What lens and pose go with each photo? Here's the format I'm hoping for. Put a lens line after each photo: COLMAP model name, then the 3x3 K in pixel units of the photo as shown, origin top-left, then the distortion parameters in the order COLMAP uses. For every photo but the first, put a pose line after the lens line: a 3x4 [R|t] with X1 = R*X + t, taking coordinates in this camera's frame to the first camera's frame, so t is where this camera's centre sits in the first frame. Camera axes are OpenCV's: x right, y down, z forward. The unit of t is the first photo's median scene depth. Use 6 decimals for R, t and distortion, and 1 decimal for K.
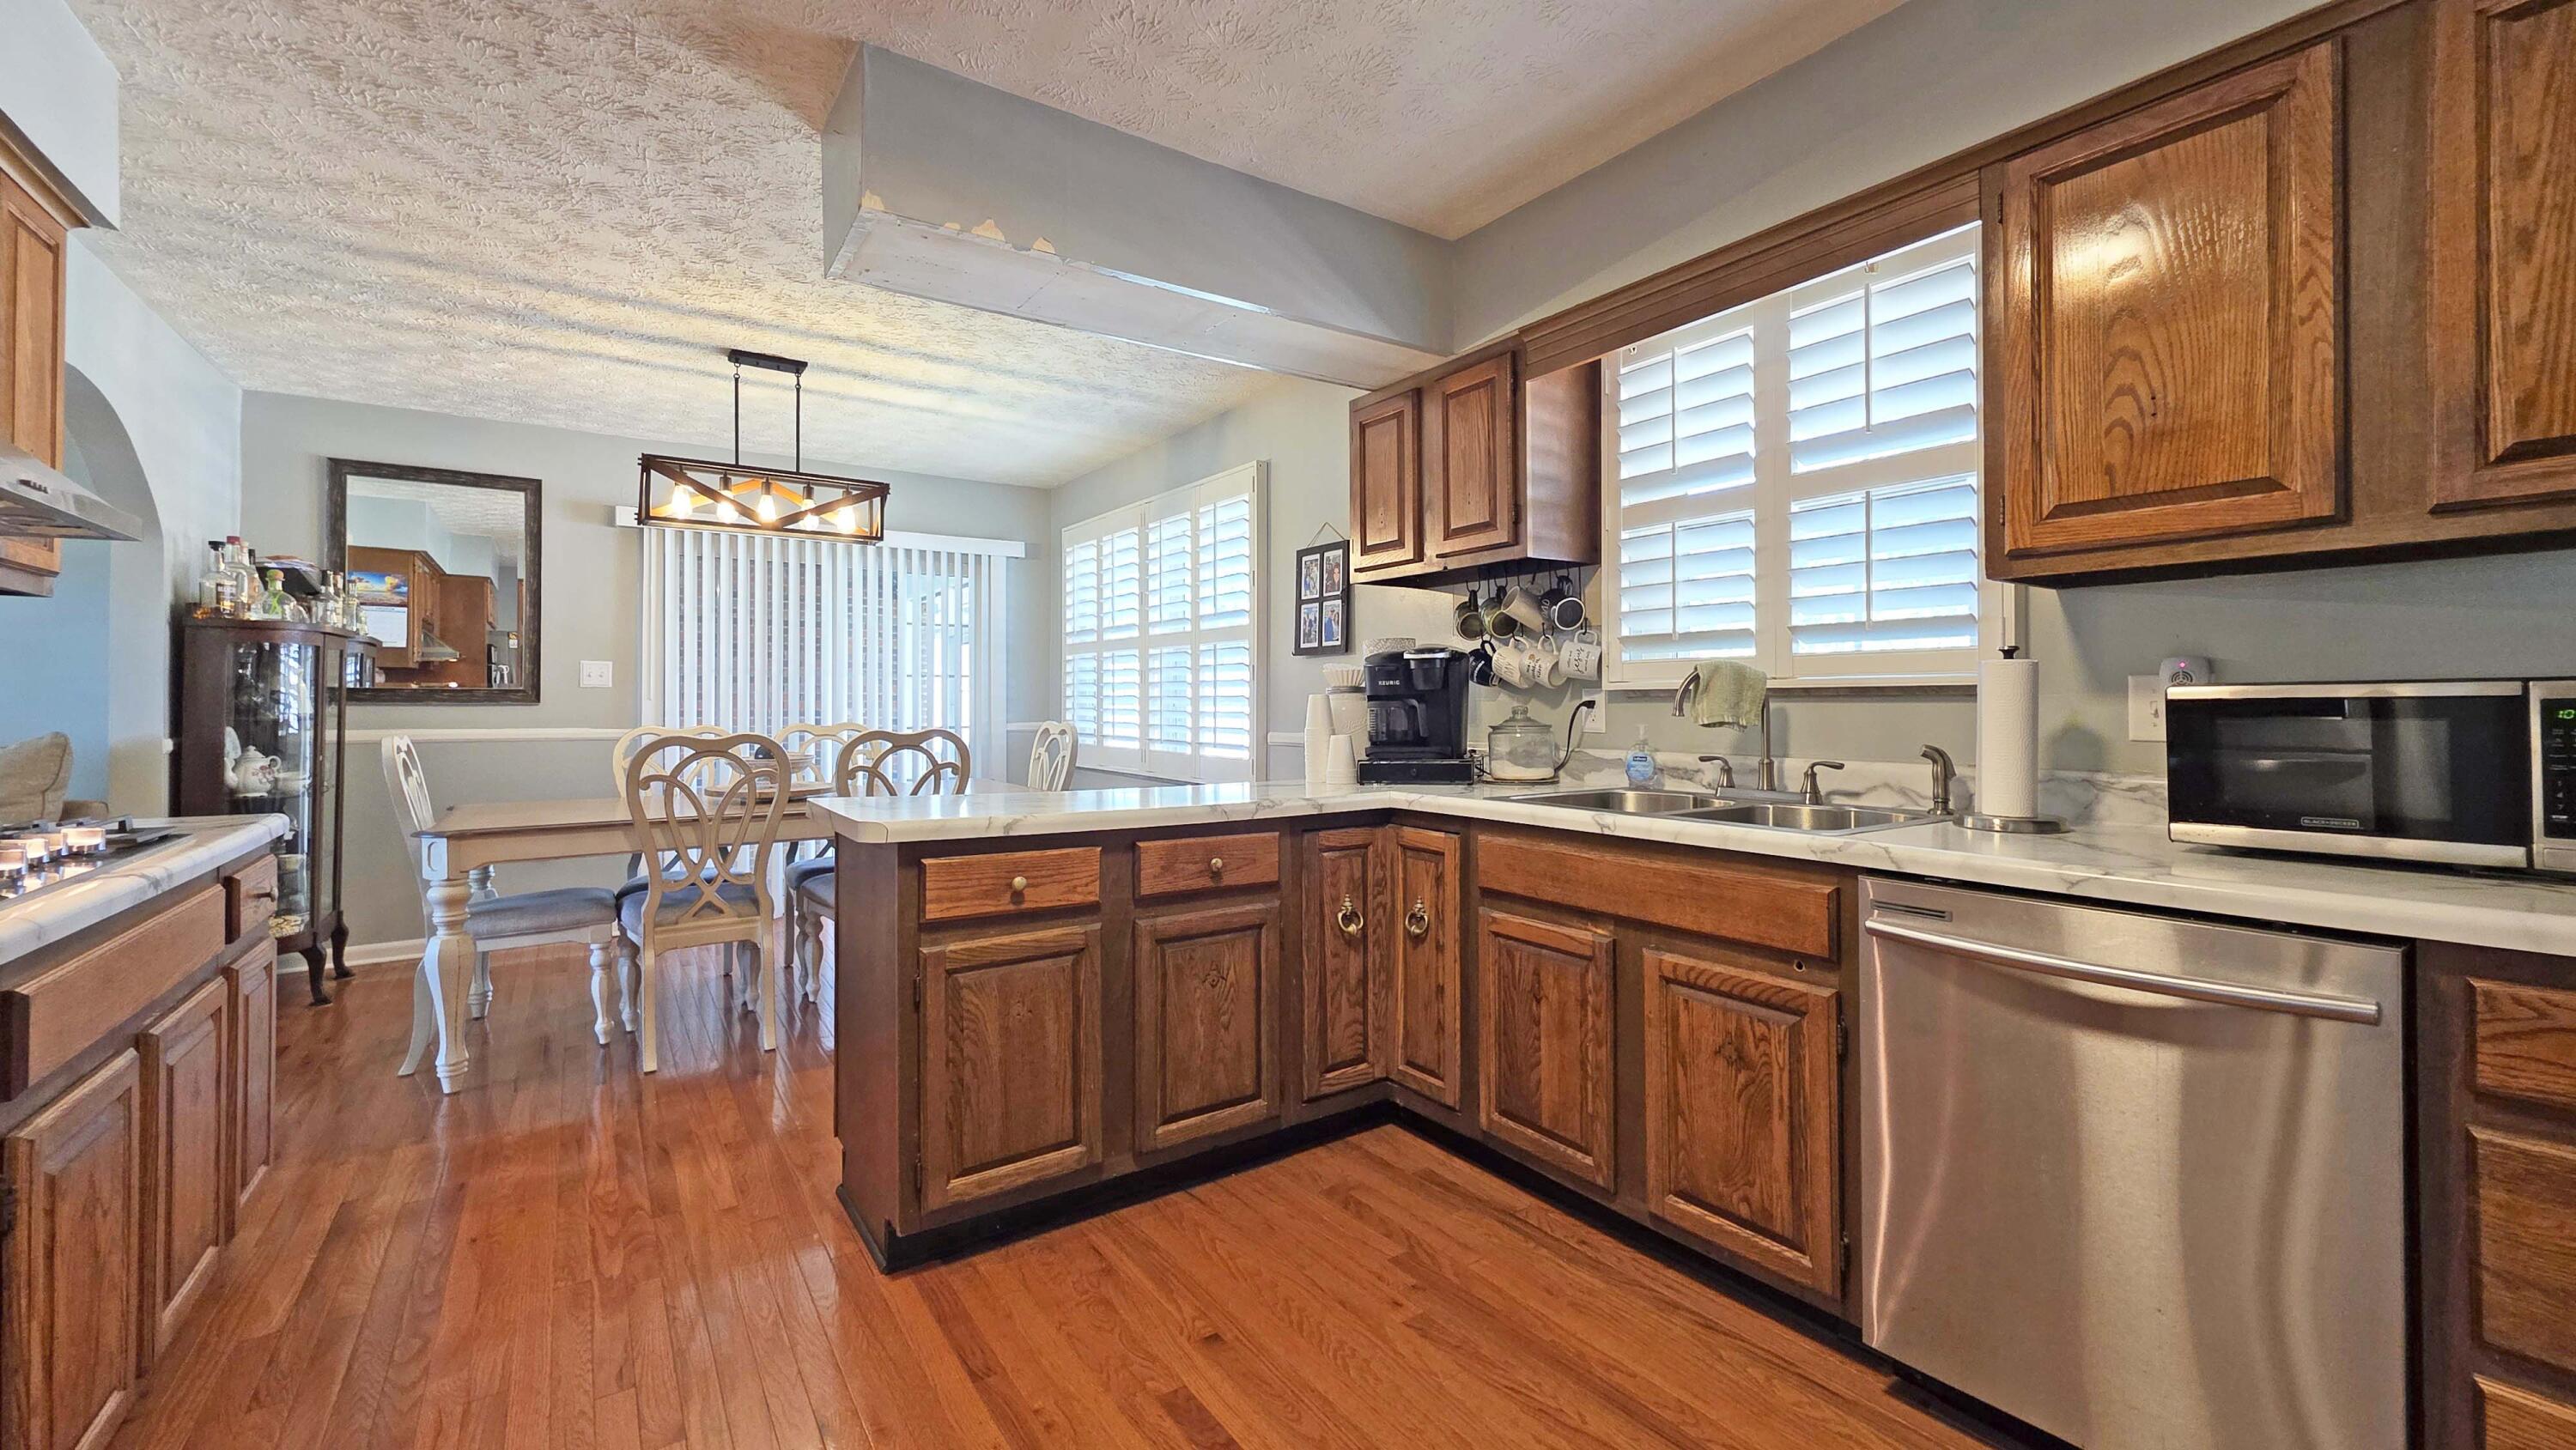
lens RADIAL K [[1028.8, 0, 1300.8], [0, 1028.8, 693.4], [0, 0, 1]] dist [0.004100, -0.000932]
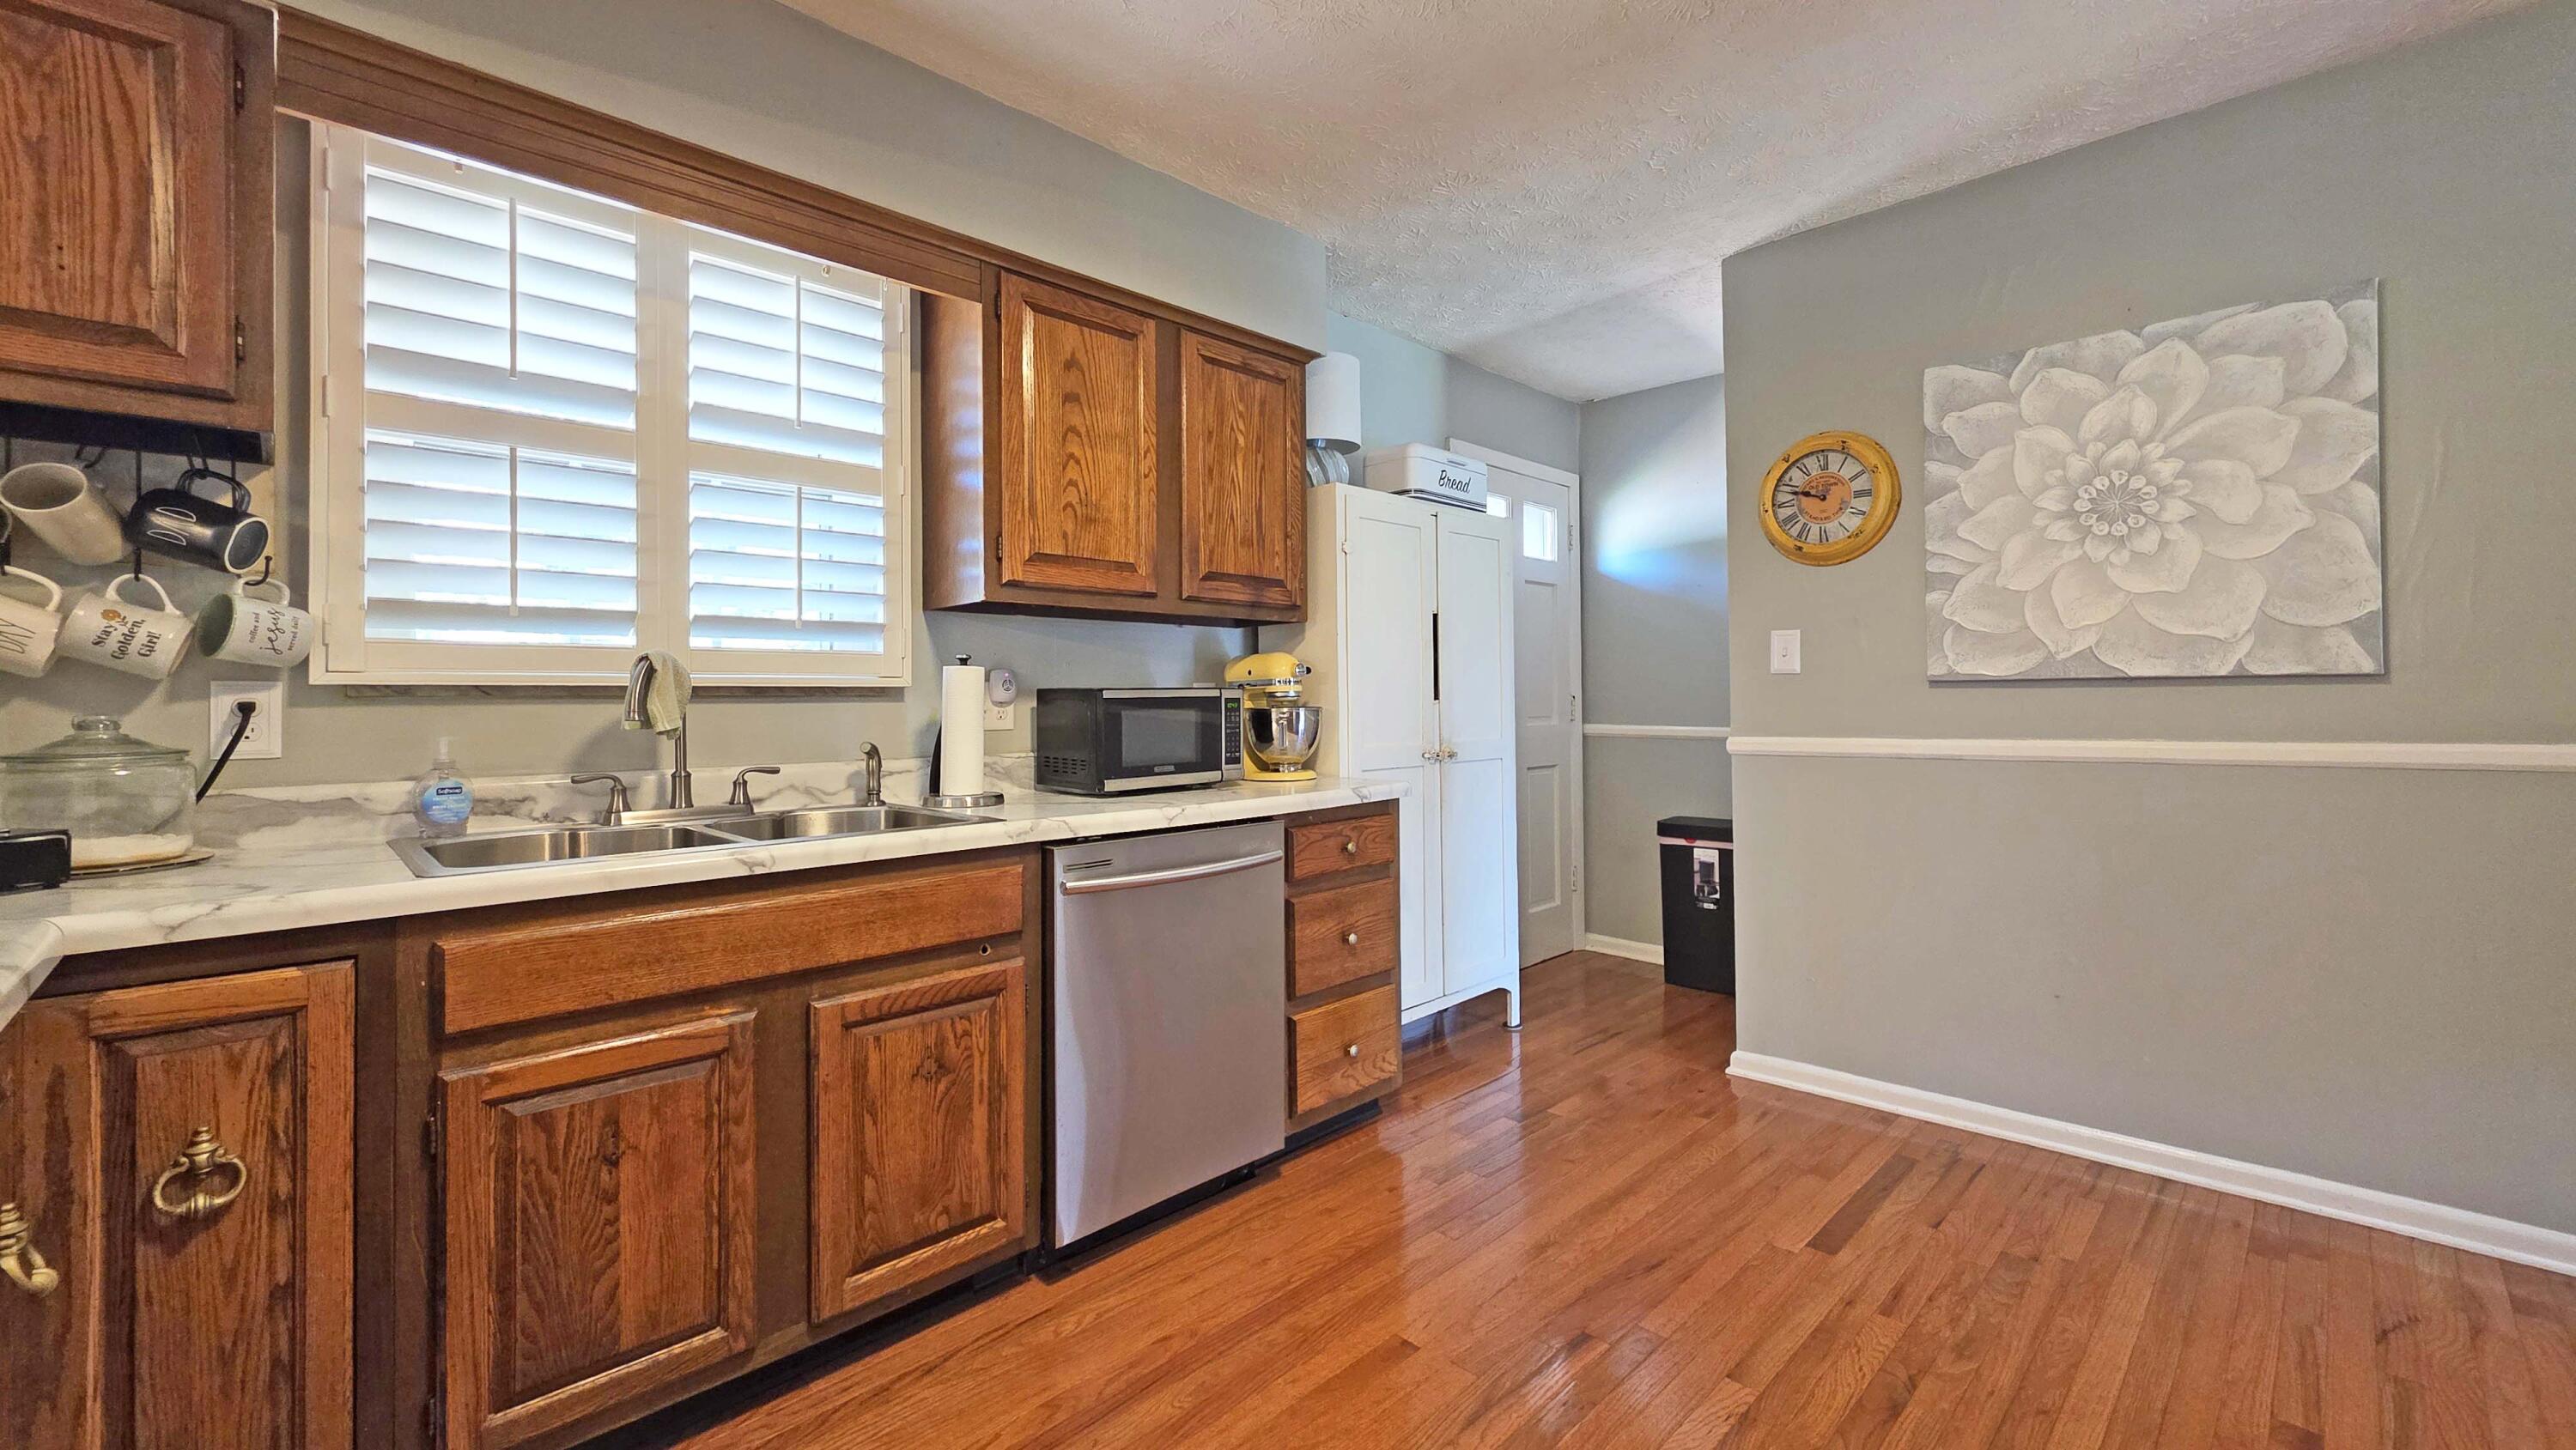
lens RADIAL K [[1028.8, 0, 1300.8], [0, 1028.8, 693.4], [0, 0, 1]] dist [0.004100, -0.000932]
pose [[-0.174402, 0.014101, 0.984574, -0.417260], [0.001231, 0.999900, -0.014102, 0.012029], [-0.984674, -0.001247, -0.174401, 0.591607]]
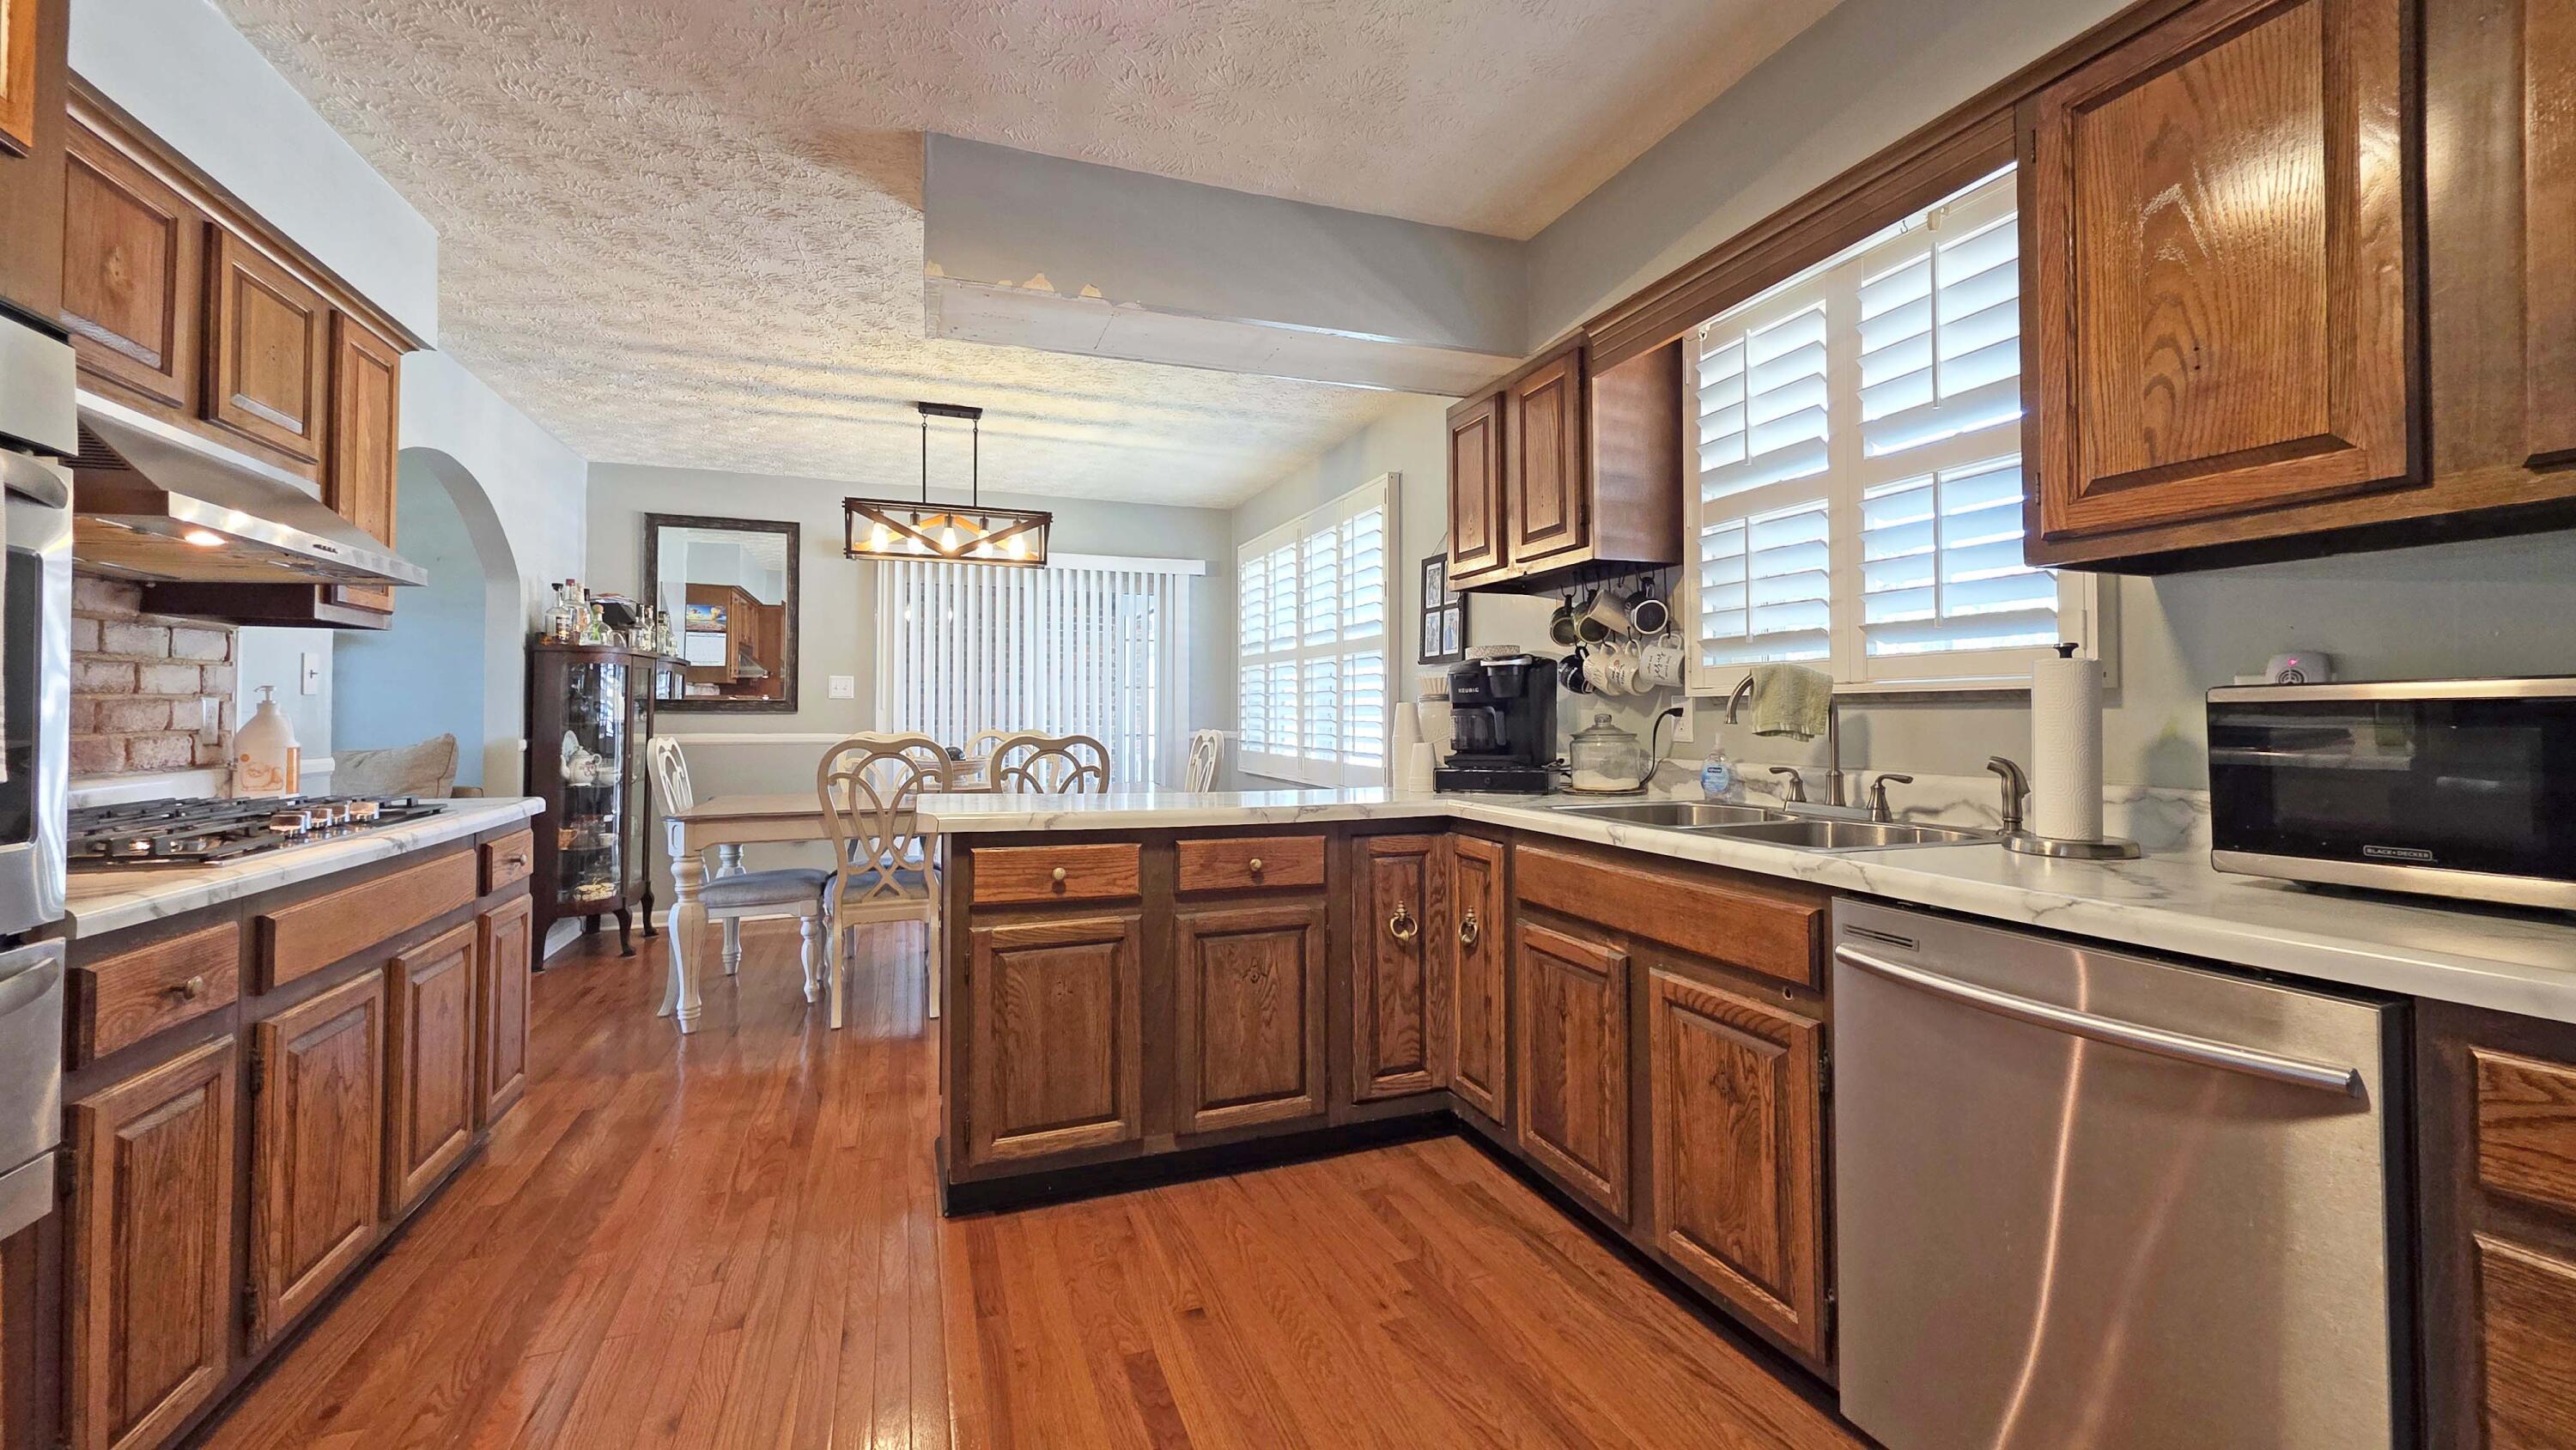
lens RADIAL K [[1028.8, 0, 1300.8], [0, 1028.8, 693.4], [0, 0, 1]] dist [0.004100, -0.000932]
pose [[0.969790, -0.004251, -0.243902, 0.196256], [0.001587, 0.999937, -0.011120, 0.003804], [0.243934, 0.010397, 0.969736, -0.001378]]
